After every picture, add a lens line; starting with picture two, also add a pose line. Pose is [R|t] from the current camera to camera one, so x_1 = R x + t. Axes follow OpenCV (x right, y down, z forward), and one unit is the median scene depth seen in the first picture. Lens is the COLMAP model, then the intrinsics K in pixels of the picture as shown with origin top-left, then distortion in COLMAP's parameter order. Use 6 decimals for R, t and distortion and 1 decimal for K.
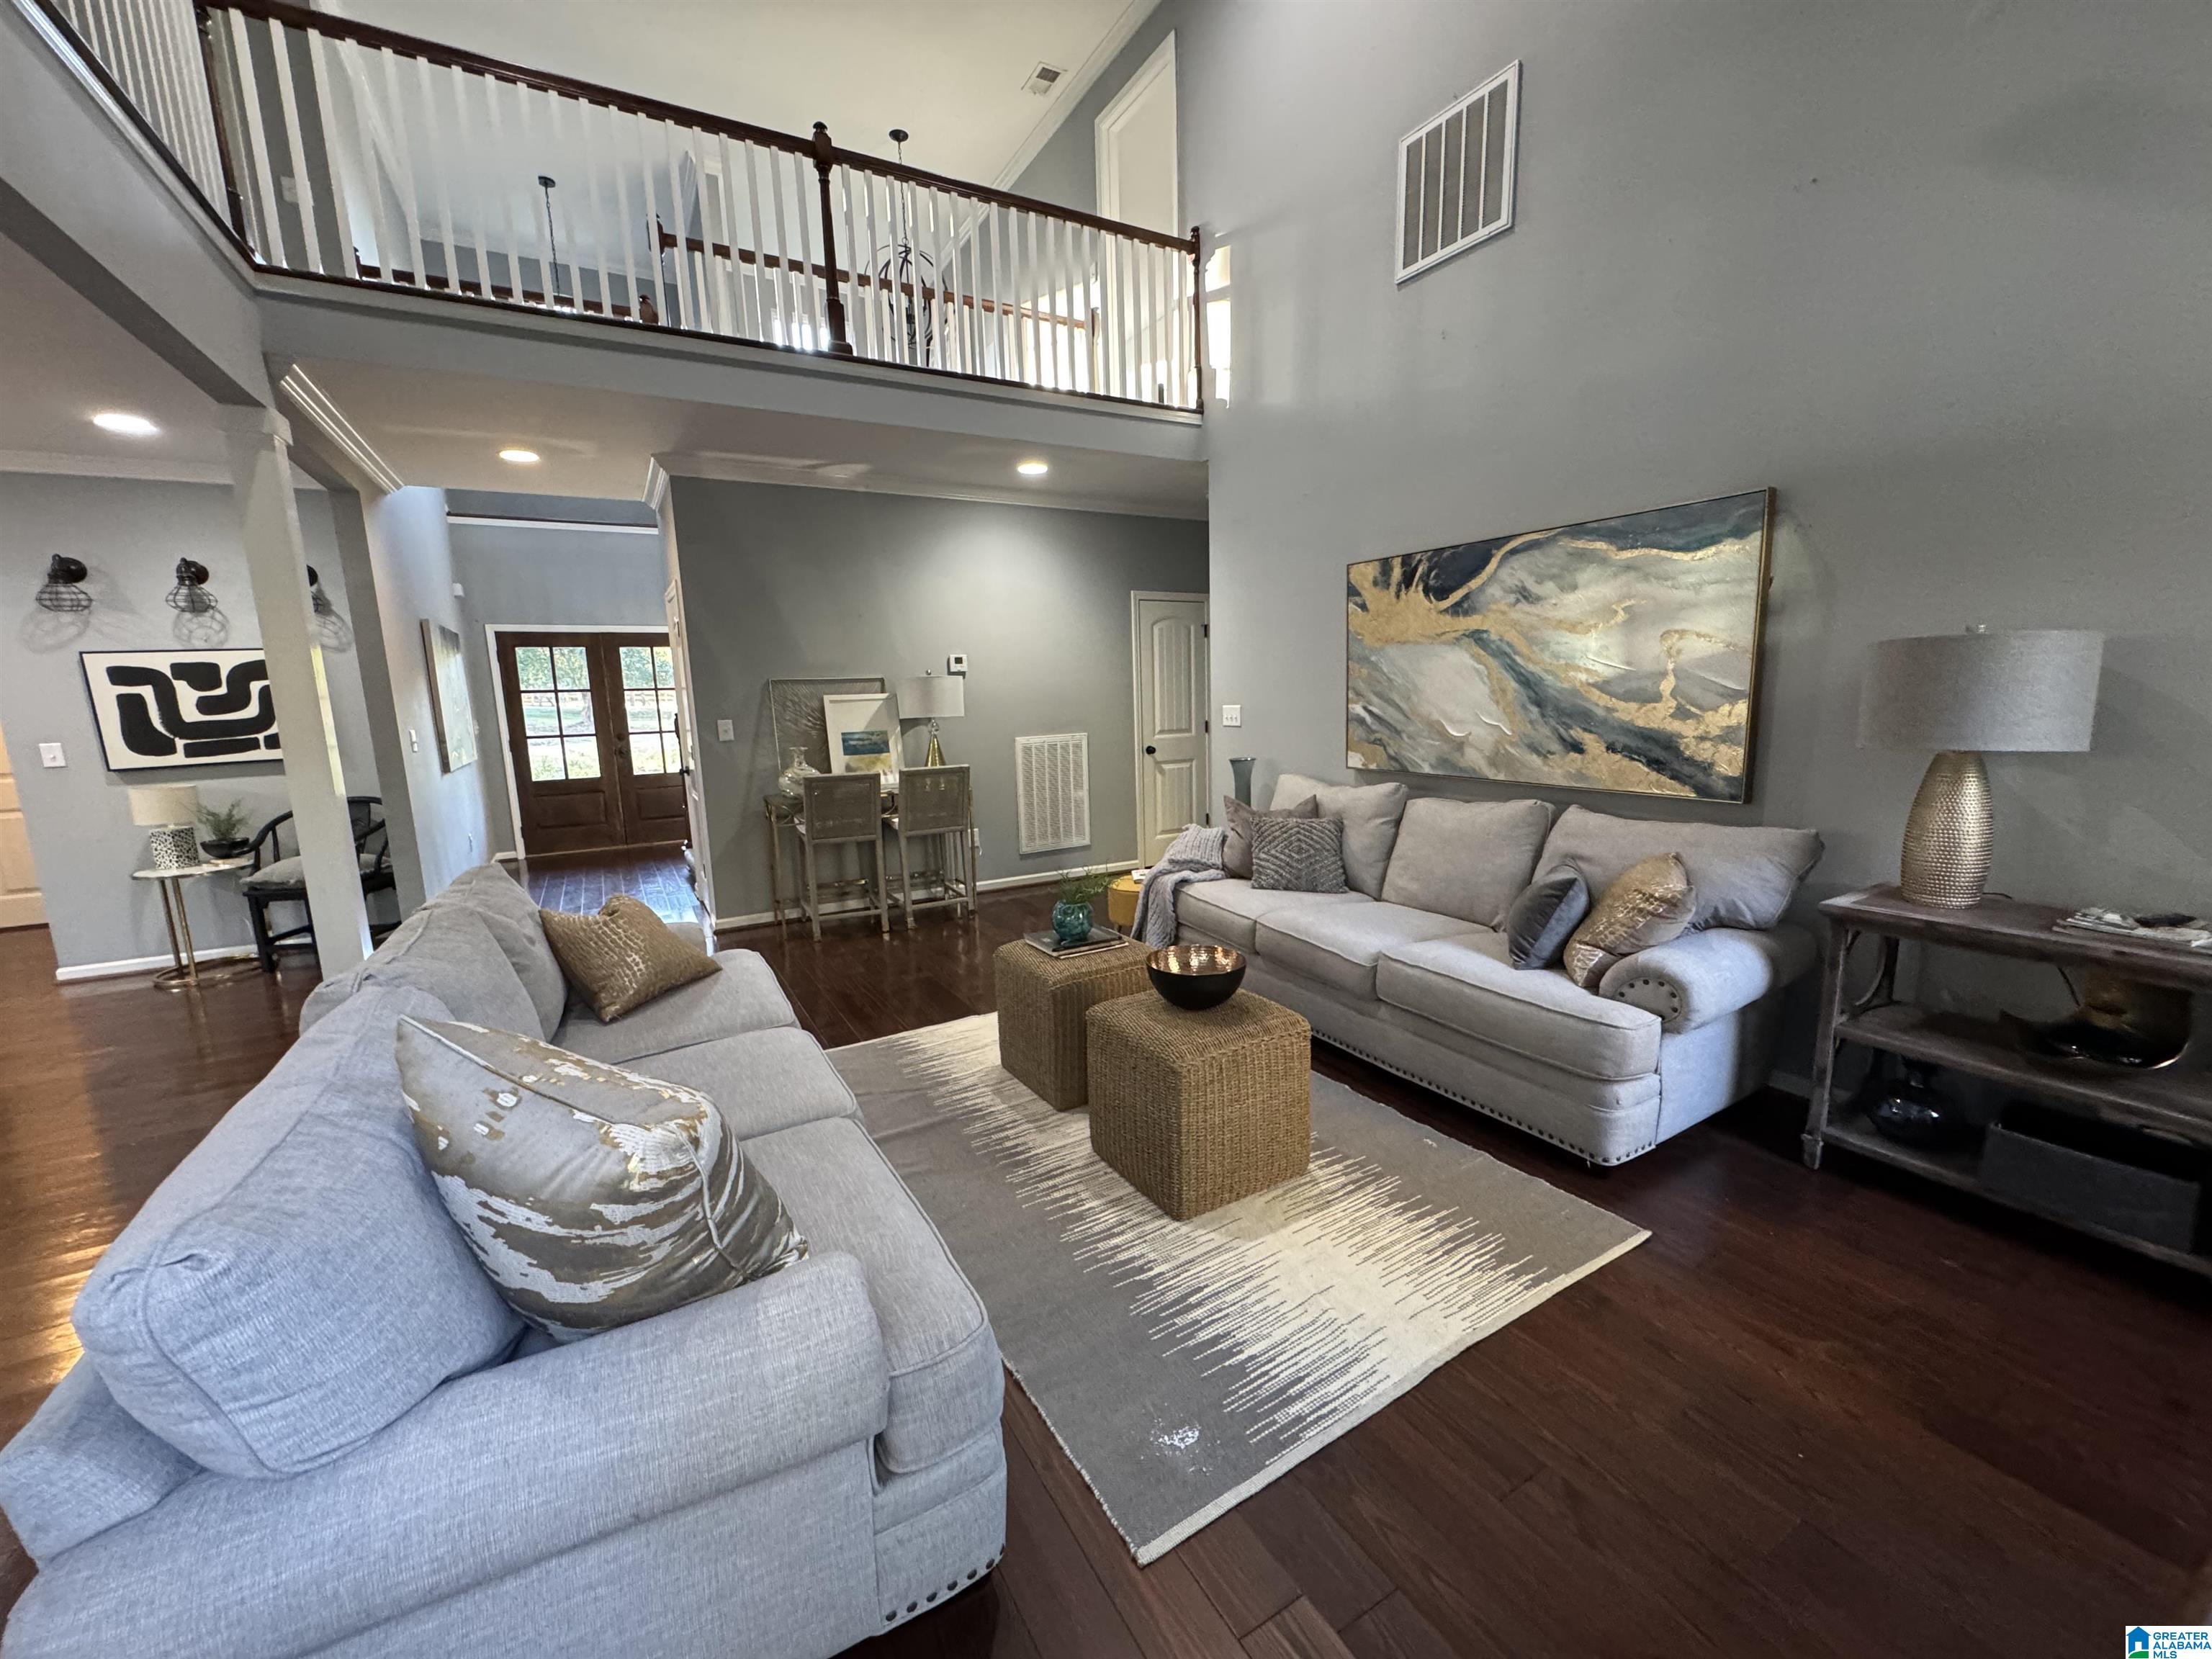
lens RADIAL K [[881.6, 0, 1098.8], [0, 881.6, 849.0], [0, 0, 1]] dist [-0.000072, 0.000363]
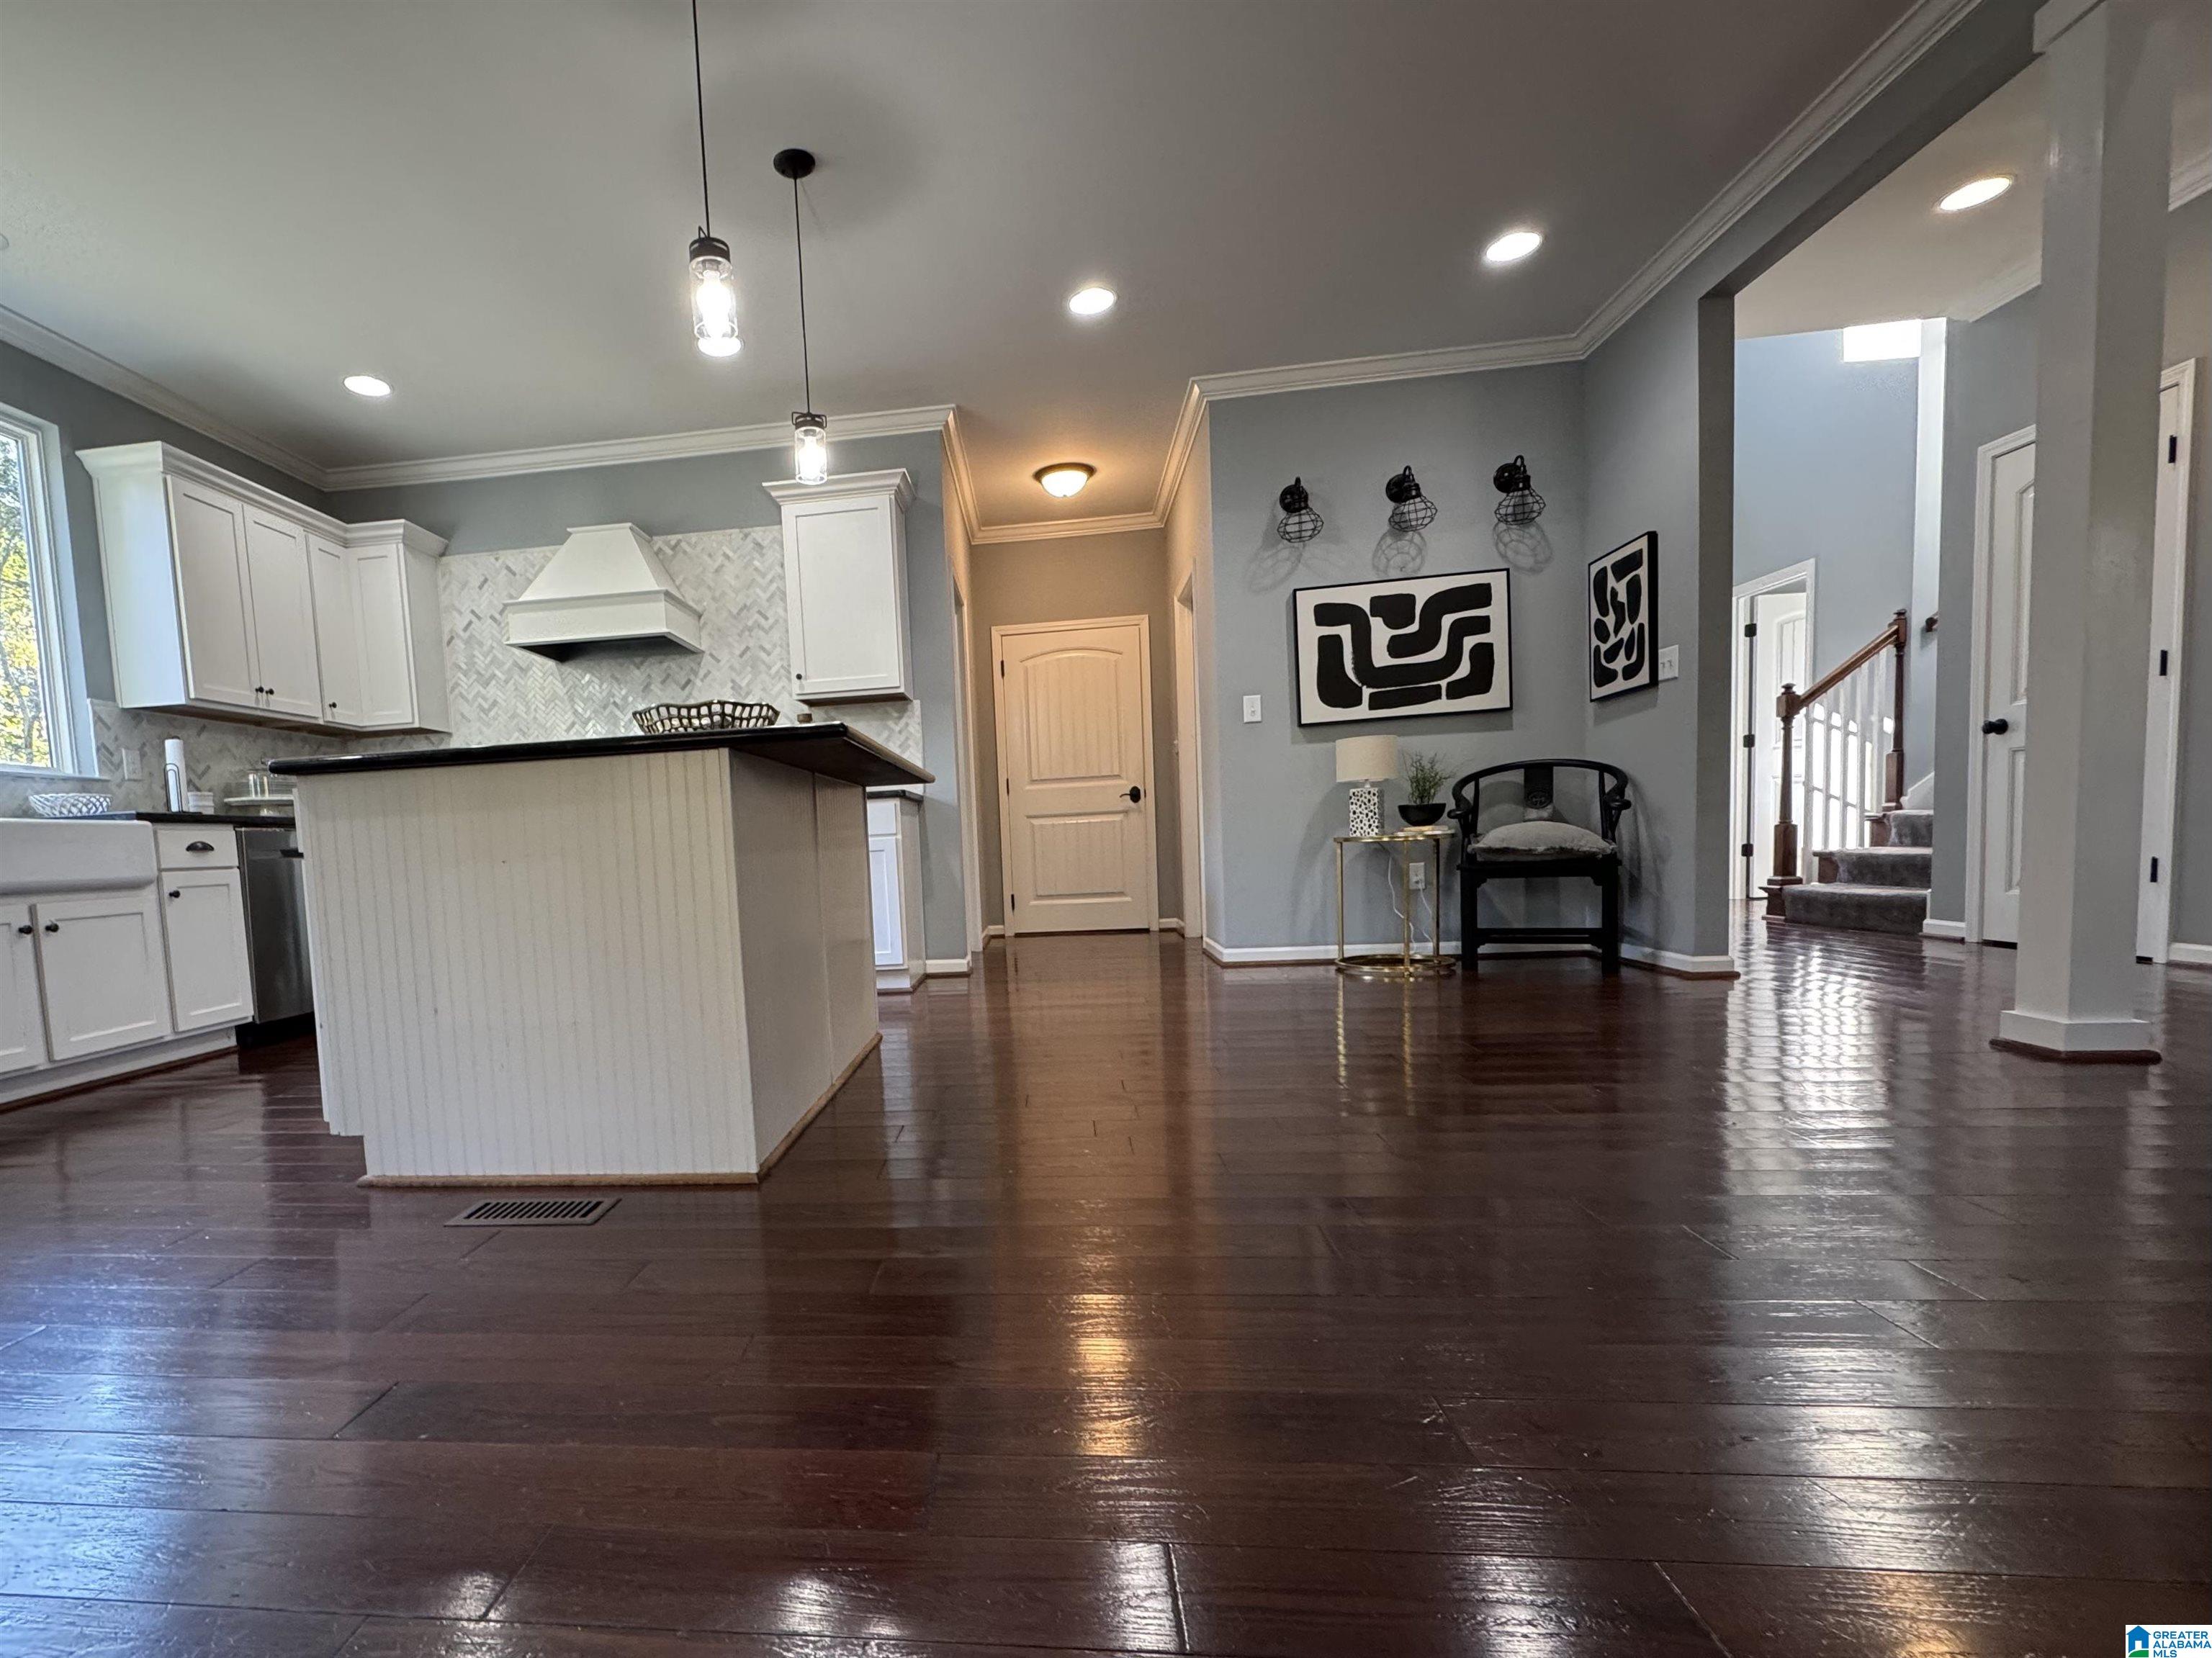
lens RADIAL K [[881.5, 0, 1007.3], [0, 881.5, 873.2], [0, 0, 1]] dist [-0.000072, 0.000363]
pose [[0.807102, 0.024321, -0.589911, -0.937103], [-0.077974, 0.994790, -0.065669, 0.148660], [0.585240, 0.098999, 0.804794, 0.170933]]
